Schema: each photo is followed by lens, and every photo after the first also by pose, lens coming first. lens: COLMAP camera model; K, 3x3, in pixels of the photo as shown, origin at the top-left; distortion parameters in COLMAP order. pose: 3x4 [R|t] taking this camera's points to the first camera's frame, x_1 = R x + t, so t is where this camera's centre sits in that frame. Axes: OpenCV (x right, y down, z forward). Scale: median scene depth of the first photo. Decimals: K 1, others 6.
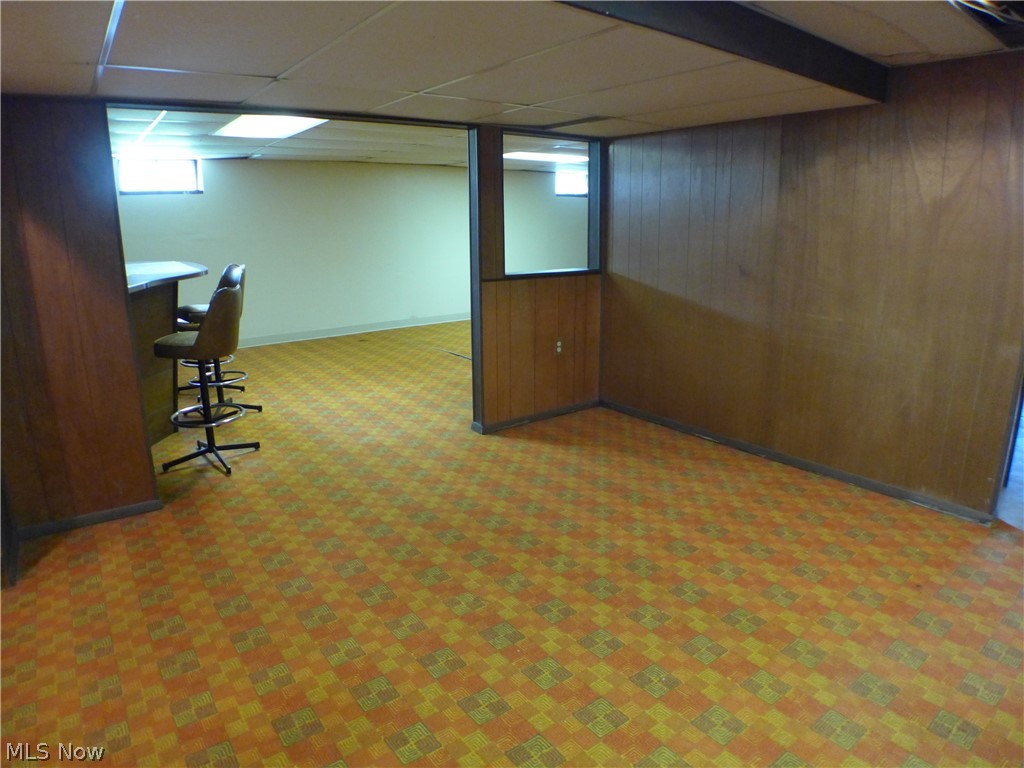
lens RADIAL K [[623.8, 0, 505.1], [0, 623.8, 379.8], [0, 0, 1]] dist [-0.141973, 0.034158]
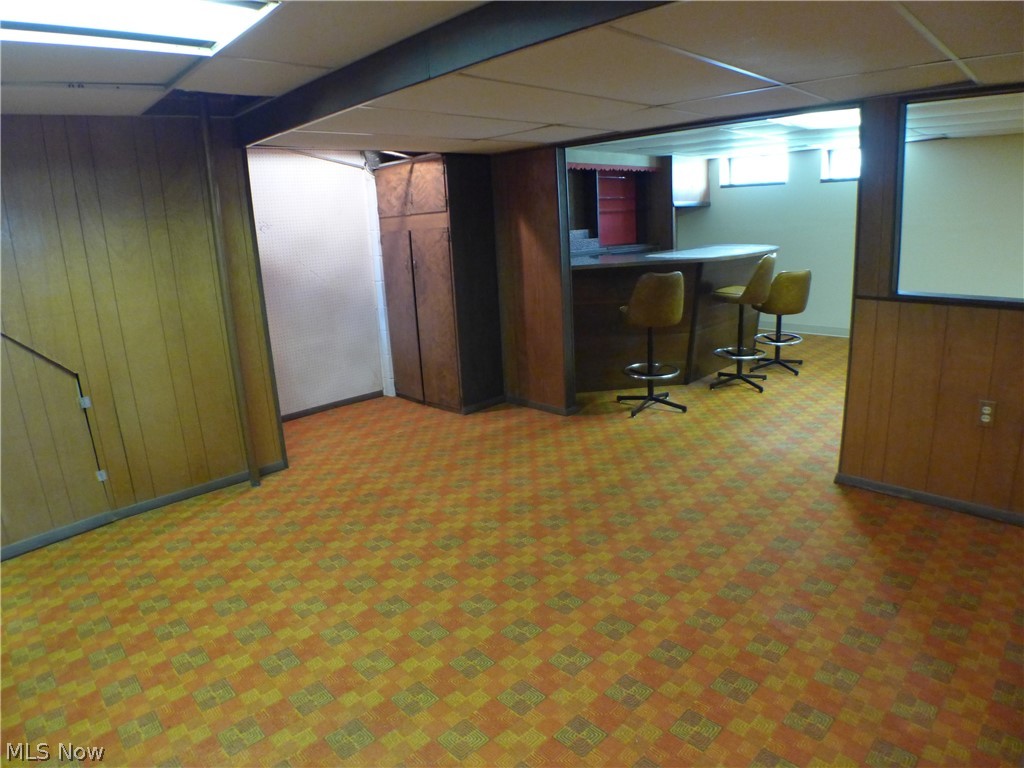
lens RADIAL K [[623.8, 0, 505.1], [0, 623.8, 379.8], [0, 0, 1]] dist [-0.141973, 0.034158]
pose [[0.112868, 0.242761, -0.963498, 0.900222], [-0.188852, 0.957259, 0.219066, -0.185256], [0.975498, 0.157233, 0.153890, 0.609479]]
